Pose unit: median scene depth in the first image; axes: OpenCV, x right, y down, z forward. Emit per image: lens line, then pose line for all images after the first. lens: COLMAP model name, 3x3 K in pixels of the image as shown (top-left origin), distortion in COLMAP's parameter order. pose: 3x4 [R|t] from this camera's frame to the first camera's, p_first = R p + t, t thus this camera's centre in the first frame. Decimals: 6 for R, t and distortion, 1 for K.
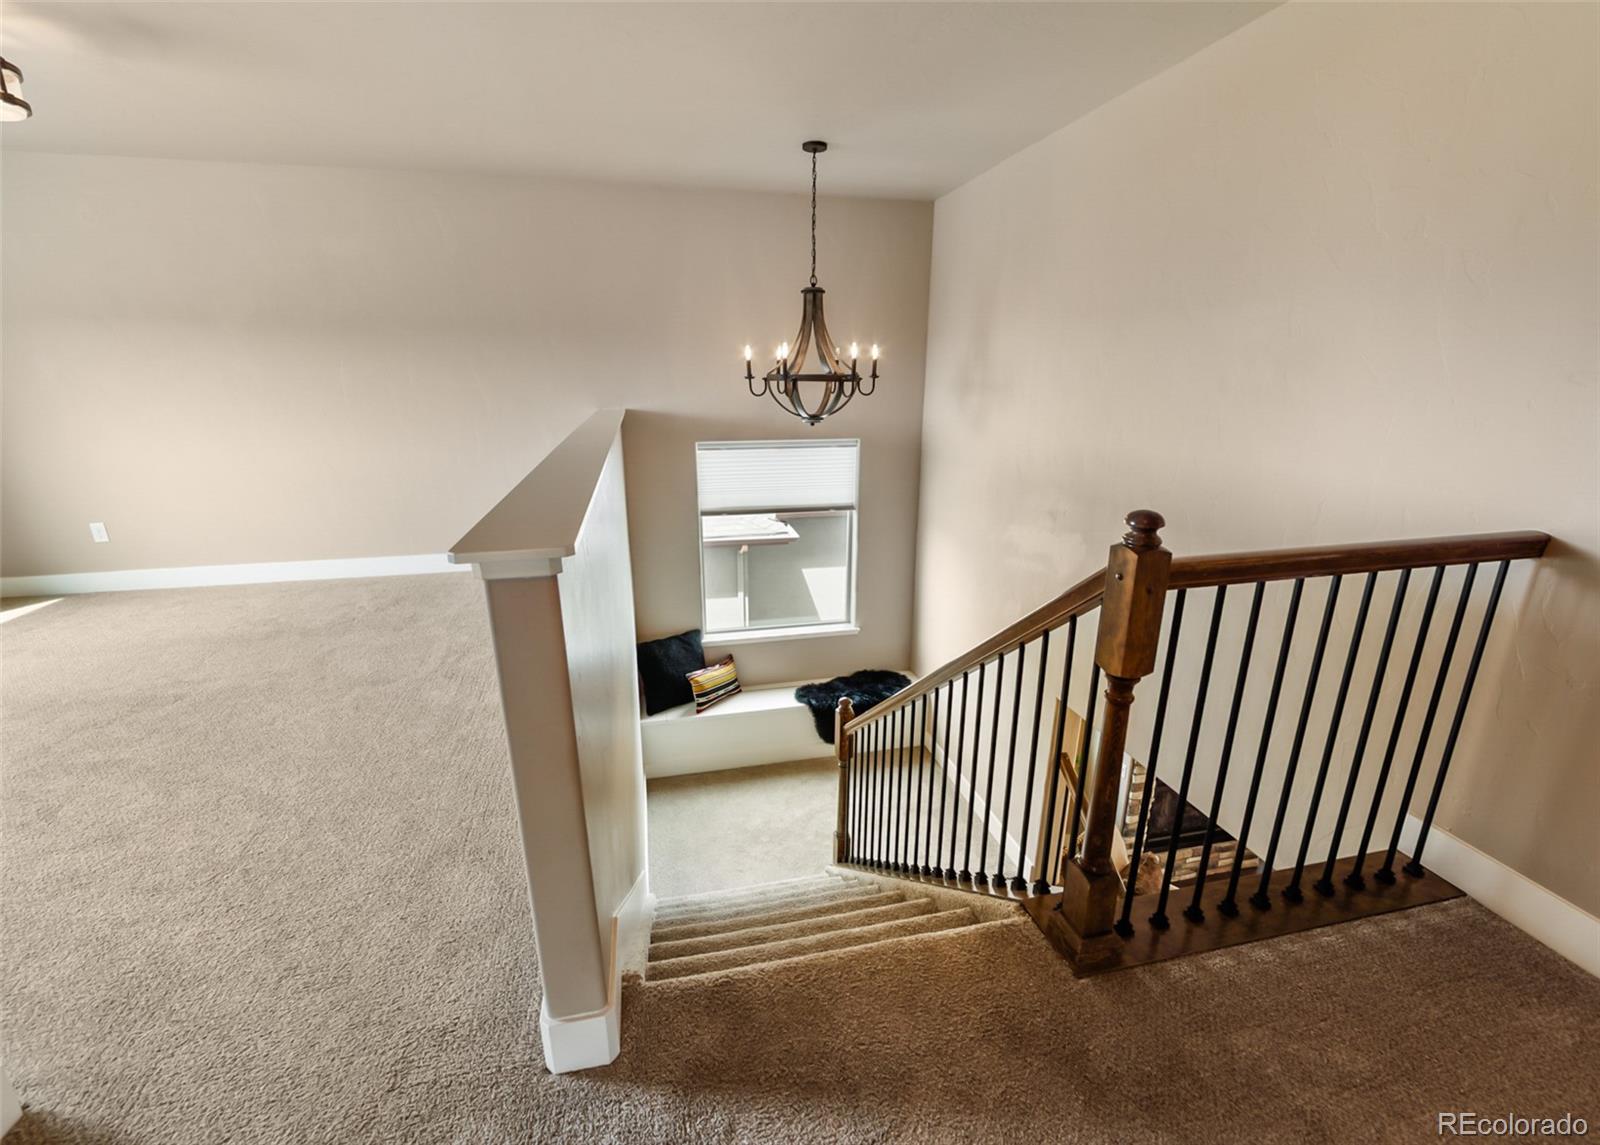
lens RADIAL K [[683.1, 0, 797.9], [0, 683.1, 577.3], [0, 0, 1]] dist [-0.001365, 0.000311]
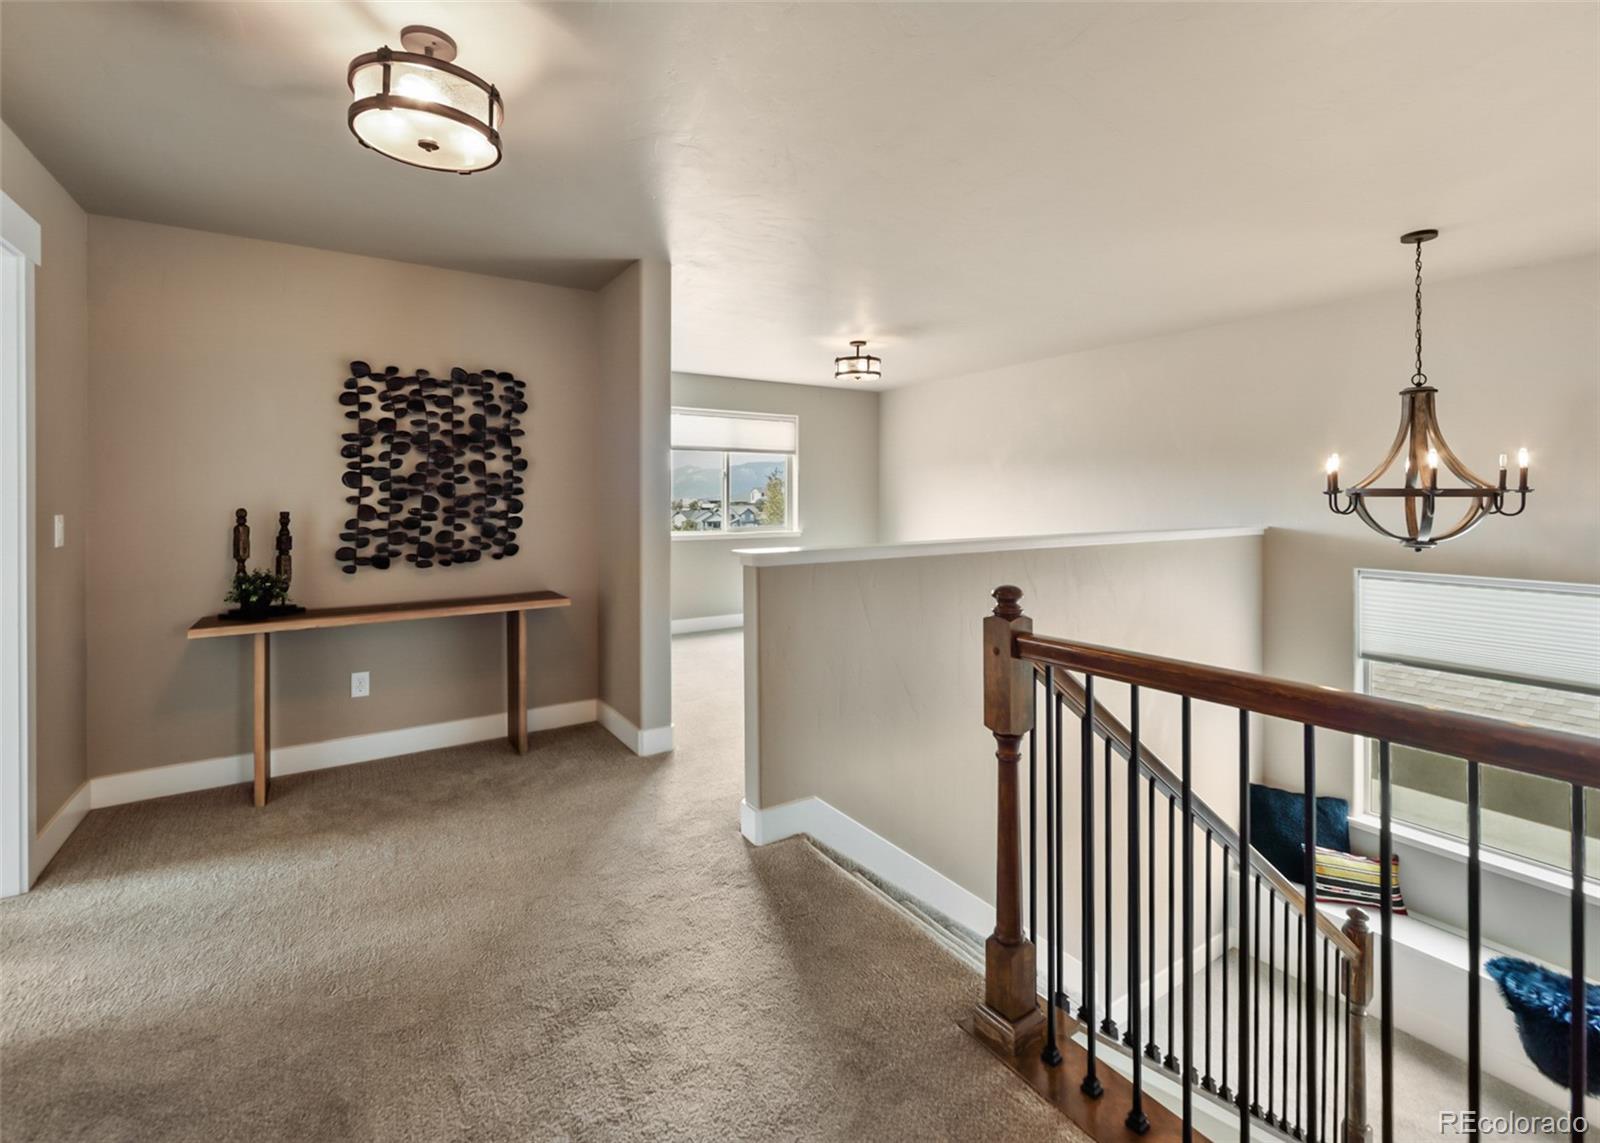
lens RADIAL K [[716.7, 0, 782.6], [0, 716.7, 517.3], [0, 0, 1]] dist [-0.000529, -0.000024]
pose [[0.342239, 0.026163, -0.939248, 0.555129], [-0.267919, 0.960832, -0.070859, -0.007200], [0.900606, 0.275893, 0.335844, 0.062886]]
